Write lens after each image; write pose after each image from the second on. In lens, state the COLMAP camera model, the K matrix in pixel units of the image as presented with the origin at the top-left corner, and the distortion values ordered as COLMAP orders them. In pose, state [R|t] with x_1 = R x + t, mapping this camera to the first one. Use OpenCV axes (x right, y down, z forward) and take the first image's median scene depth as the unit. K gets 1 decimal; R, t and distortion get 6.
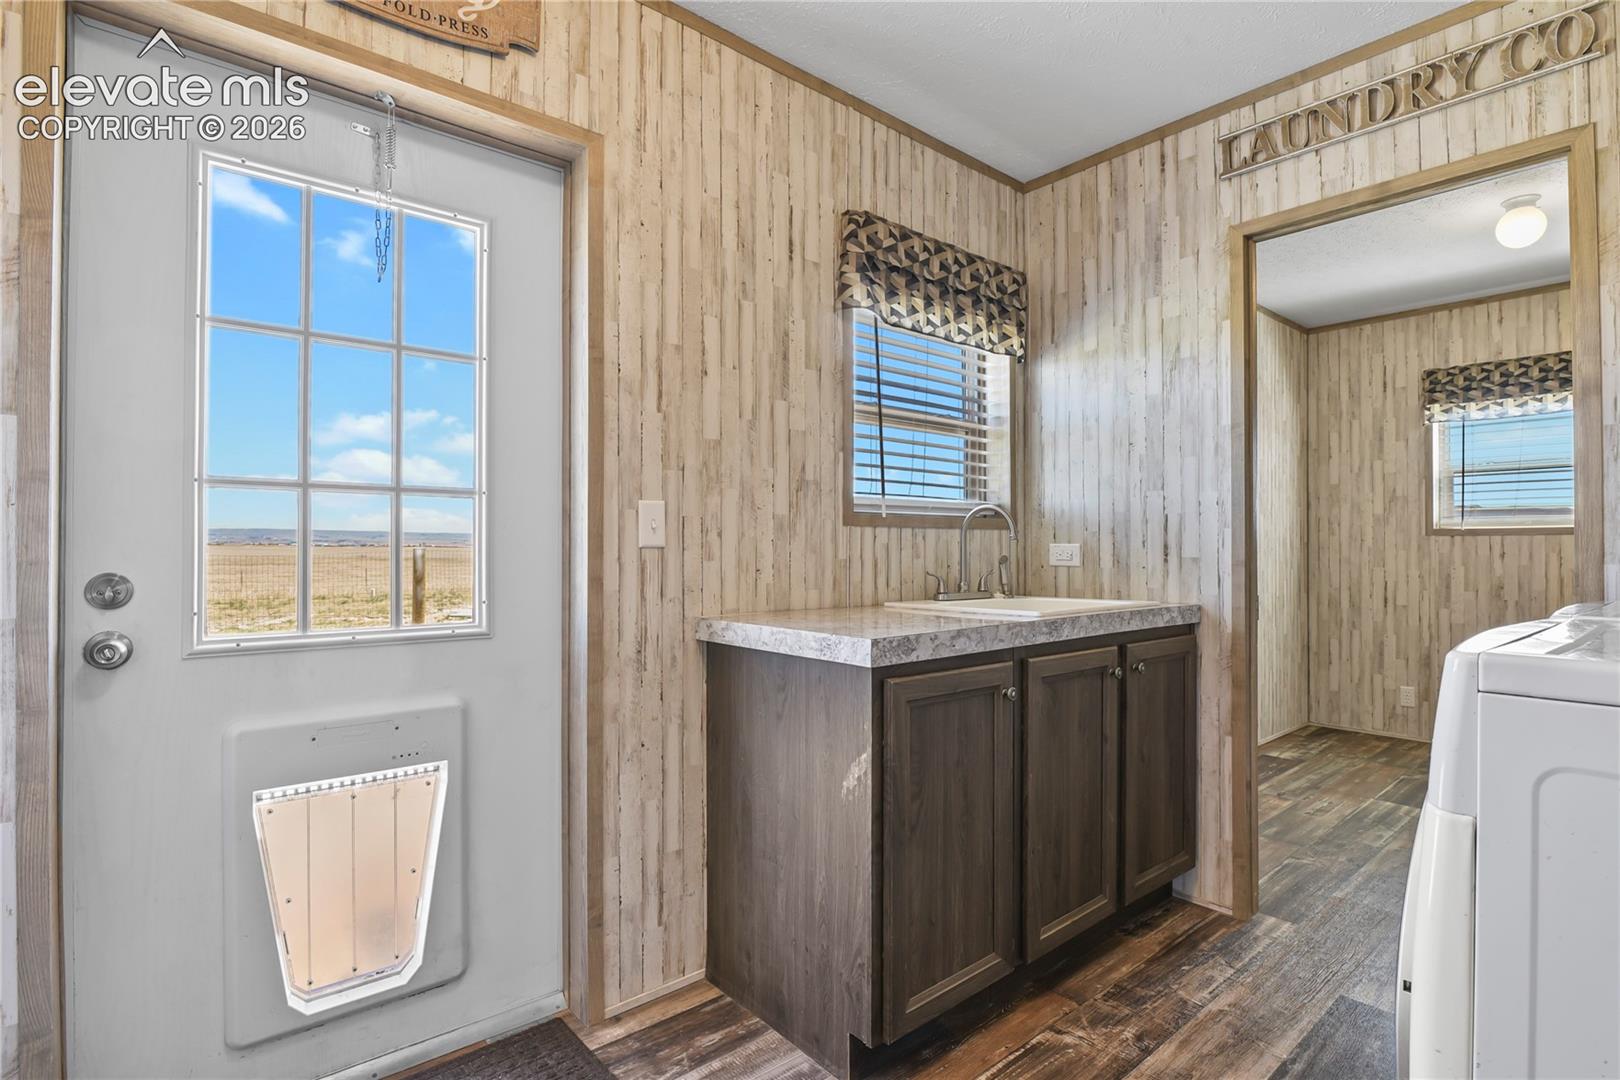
lens RADIAL K [[788.0, 0, 817.9], [0, 788.0, 548.0], [0, 0, 1]] dist [-0.011739, -0.003743]
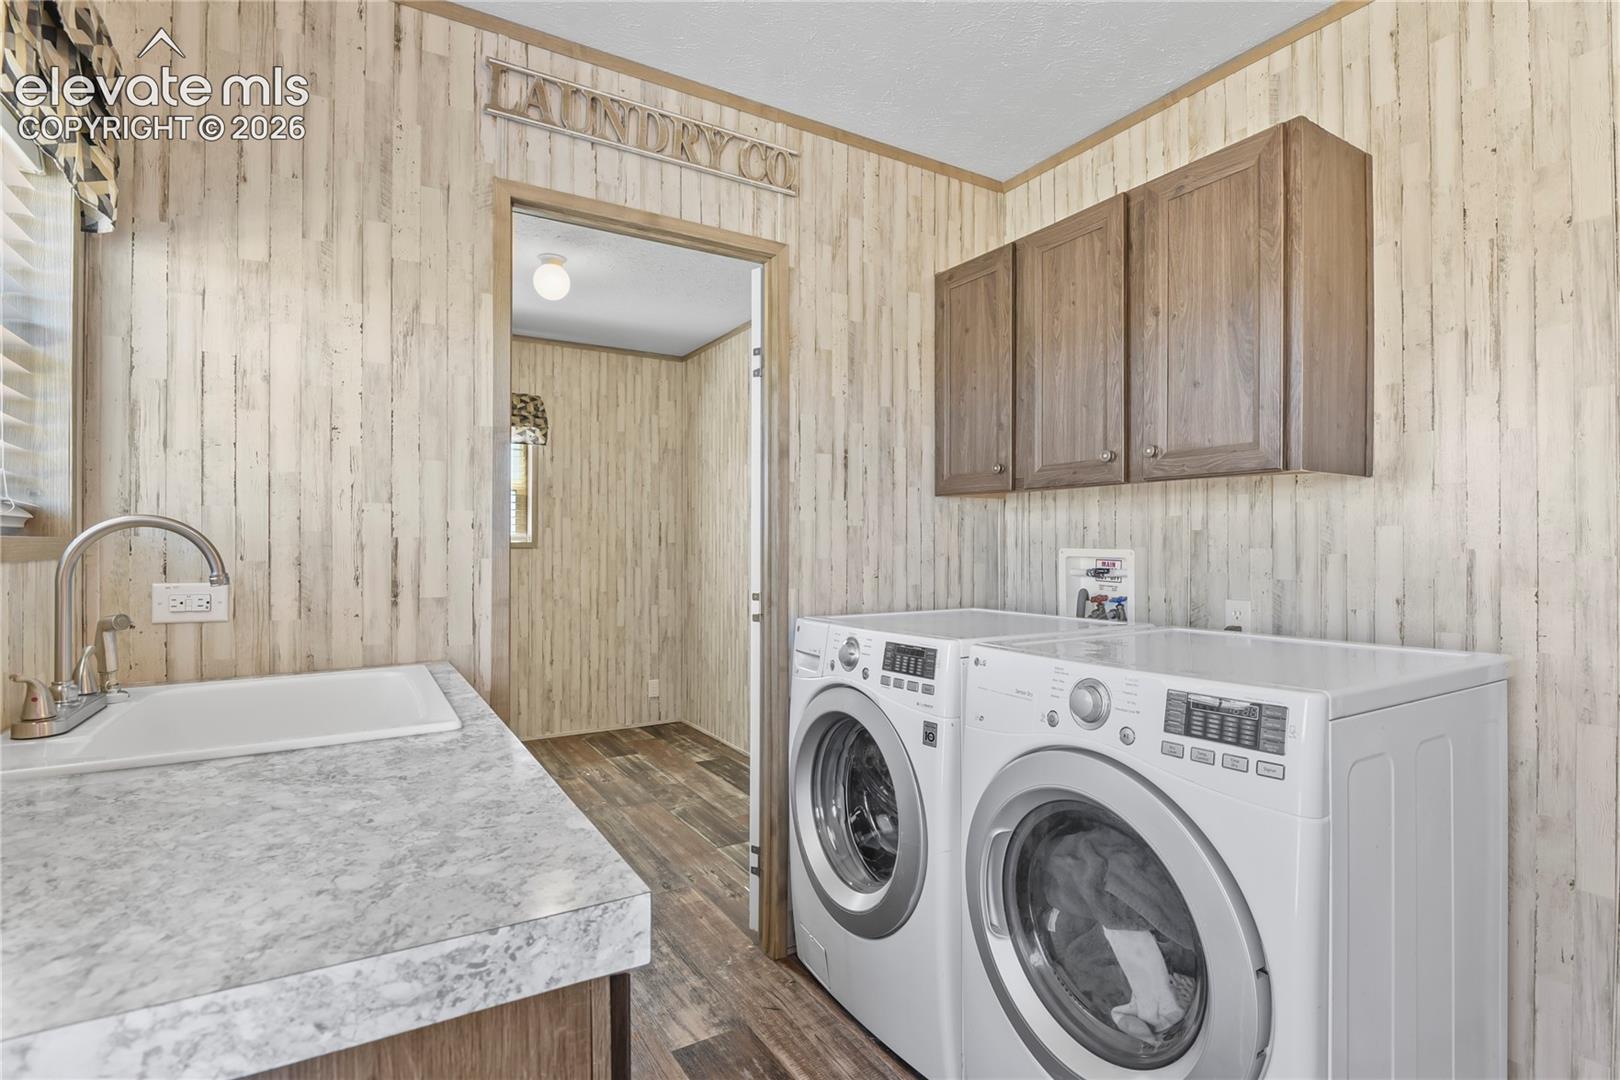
lens RADIAL K [[788.0, 0, 825.6], [0, 788.0, 542.9], [0, 0, 1]] dist [-0.011739, -0.003743]
pose [[0.155774, 0.003424, 0.987787, -0.114721], [-0.001835, 0.999993, -0.003177, -0.022350], [-0.987791, -0.001317, 0.155779, 0.310138]]
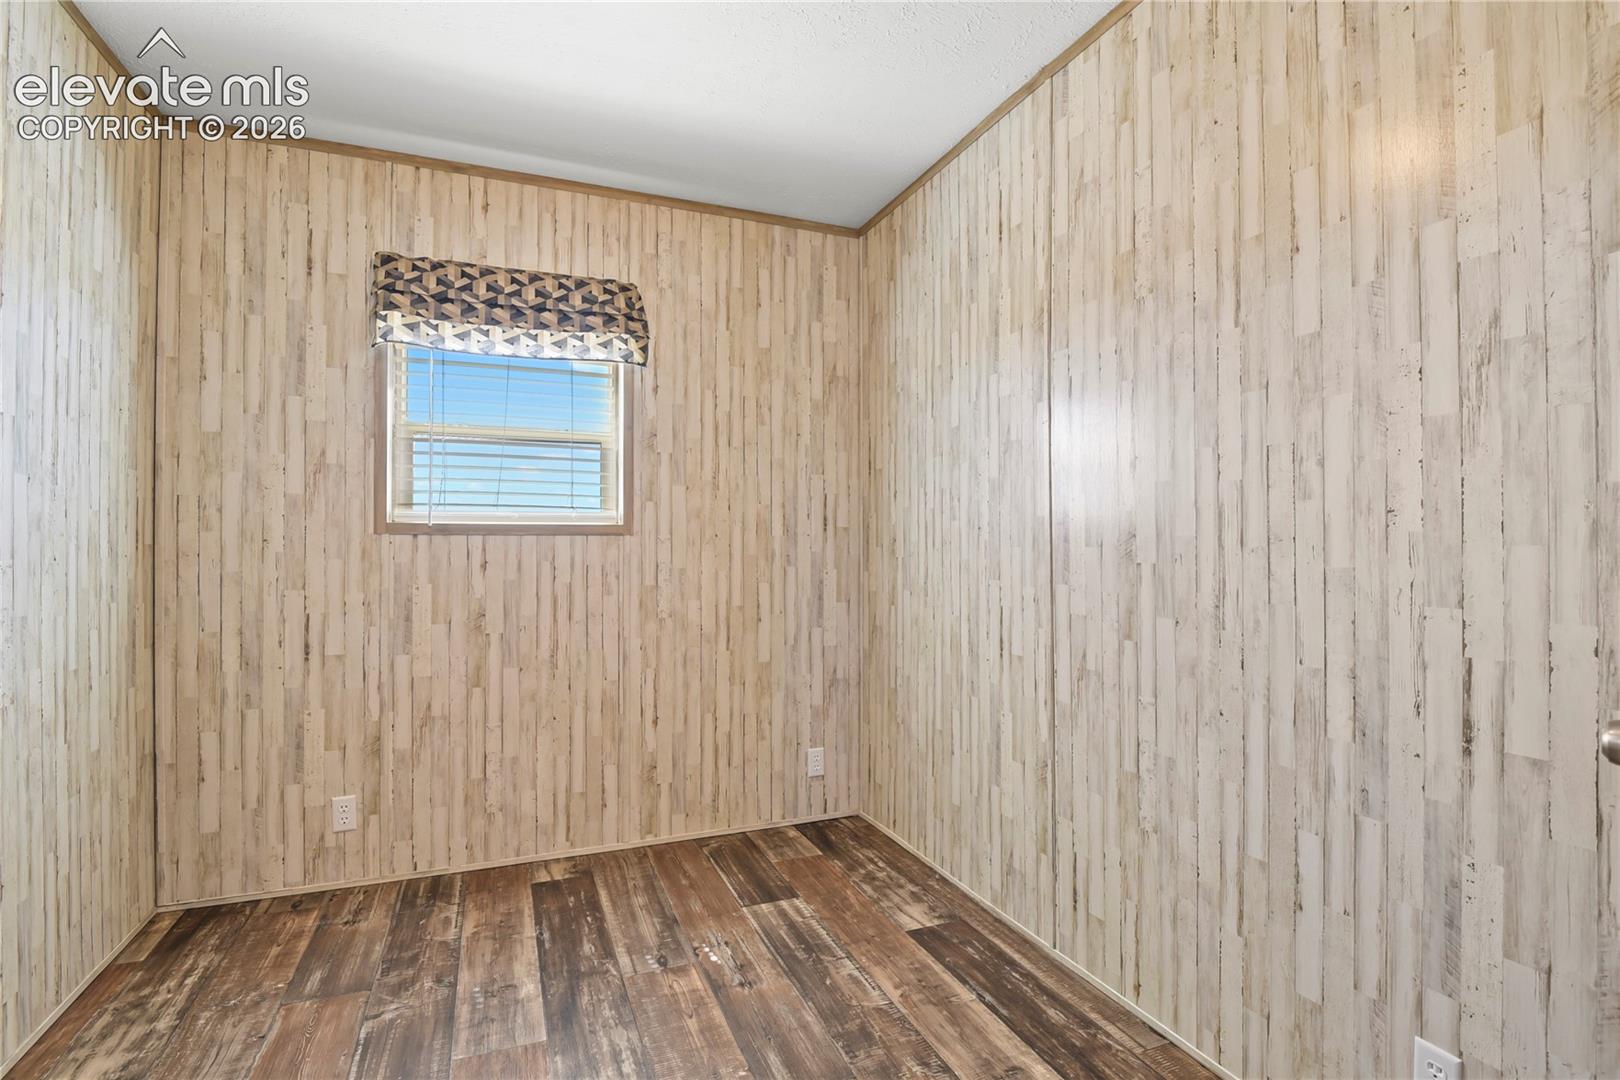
lens RADIAL K [[788.0, 0, 823.1], [0, 788.0, 540.4], [0, 0, 1]] dist [-0.011739, -0.003743]
pose [[0.312214, 0.009876, 0.949960, 0.341196], [0.000571, 0.999944, -0.010583, -0.004580], [-0.950012, 0.003847, 0.312191, 0.524275]]
